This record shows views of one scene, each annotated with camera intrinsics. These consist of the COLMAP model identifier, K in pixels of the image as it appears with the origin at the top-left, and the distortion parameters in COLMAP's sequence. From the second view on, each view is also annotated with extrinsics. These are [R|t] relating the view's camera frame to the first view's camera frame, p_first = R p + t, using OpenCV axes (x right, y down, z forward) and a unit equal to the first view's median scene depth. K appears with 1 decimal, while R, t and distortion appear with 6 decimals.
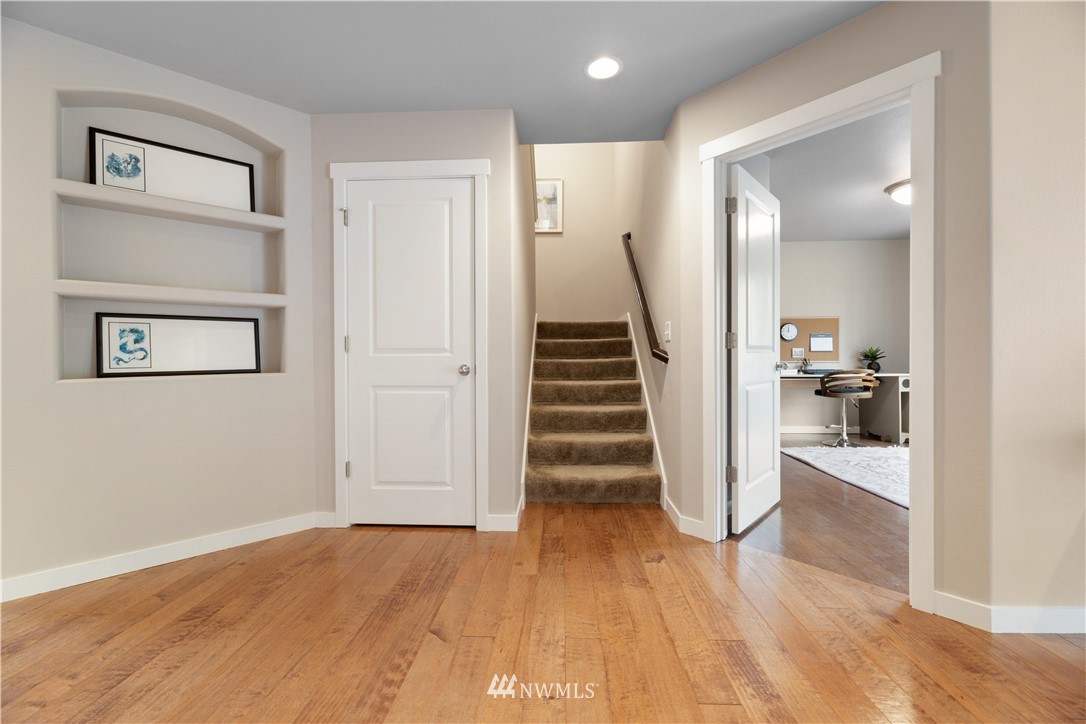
lens RADIAL K [[446.8, 0, 539.6], [0, 446.8, 358.3], [0, 0, 1]] dist [0.002280, -0.000231]
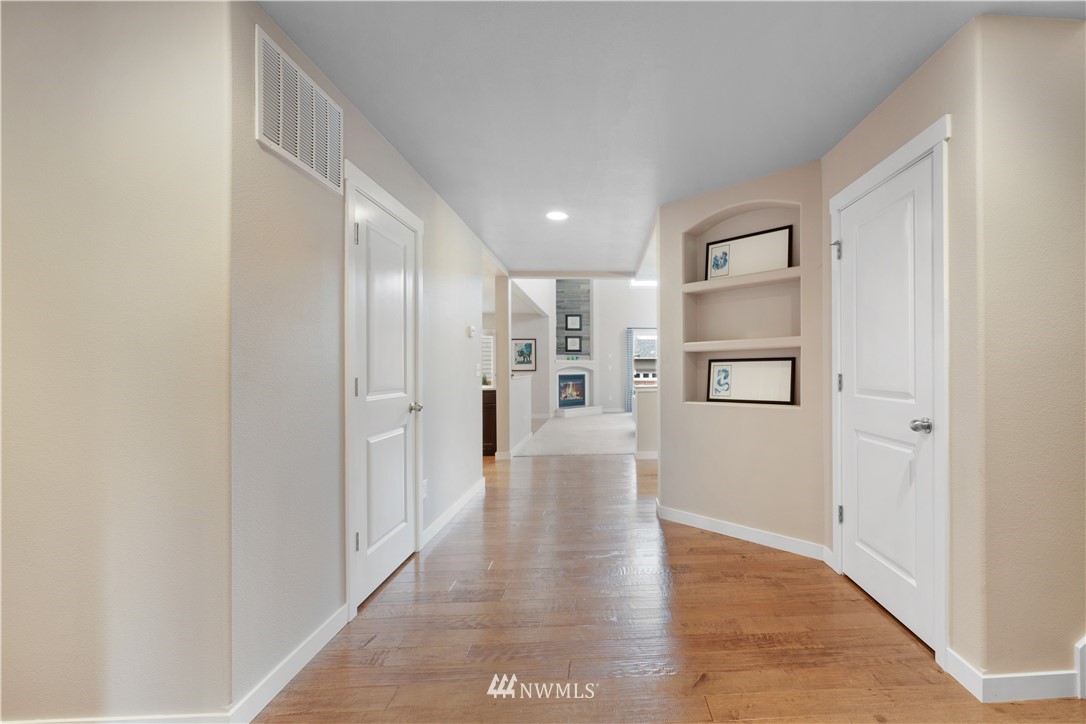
lens RADIAL K [[446.8, 0, 609.4], [0, 446.8, 368.8], [0, 0, 1]] dist [0.002280, -0.000231]
pose [[0.127843, 0.000365, -0.991794, 0.506703], [-0.000483, 1.000000, 0.000306, -0.068066], [0.991794, 0.000440, 0.127844, 0.433552]]
